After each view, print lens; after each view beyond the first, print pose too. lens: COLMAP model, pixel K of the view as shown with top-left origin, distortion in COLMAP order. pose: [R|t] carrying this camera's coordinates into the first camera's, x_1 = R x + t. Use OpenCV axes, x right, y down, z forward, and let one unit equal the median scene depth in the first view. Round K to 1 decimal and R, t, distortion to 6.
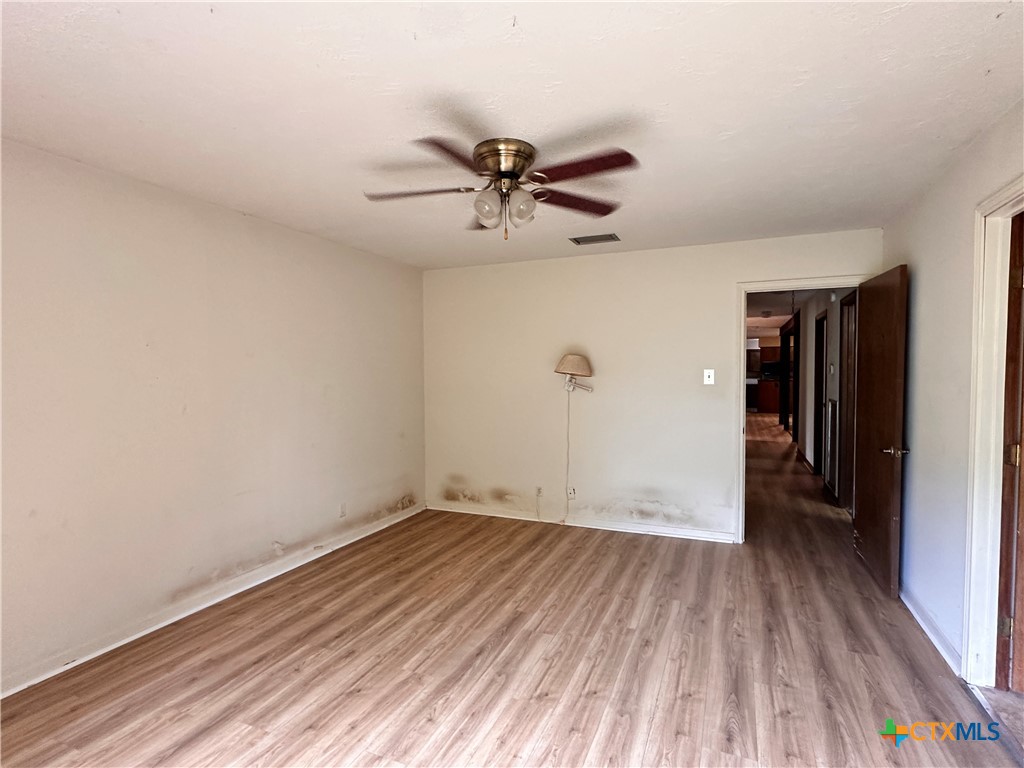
lens RADIAL K [[532.4, 0, 513.7], [0, 532.4, 385.5], [0, 0, 1]] dist [-0.001572, 0.002160]
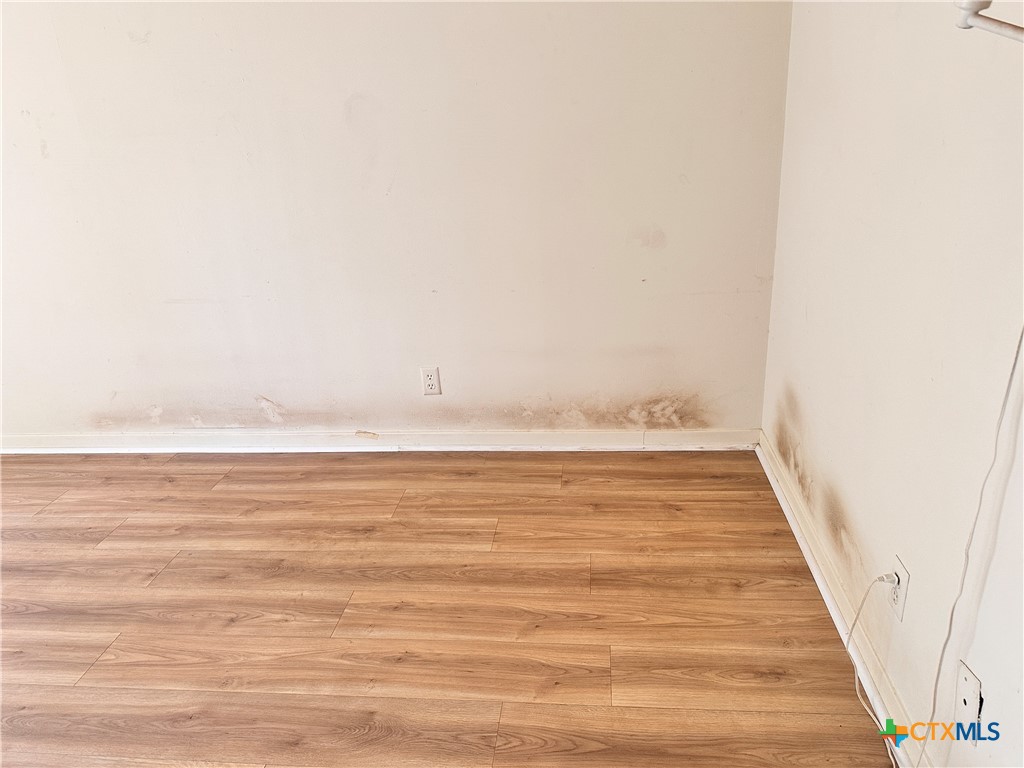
lens RADIAL K [[718.0, 0, 512.3], [0, 718.0, 386.1], [0, 0, 1]] dist [-0.003028, -0.015513]
pose [[0.299577, 0.337987, -0.892199, 0.276894], [0.026648, 0.931819, 0.361944, 0.007581], [0.953700, -0.132205, 0.270145, 0.908103]]
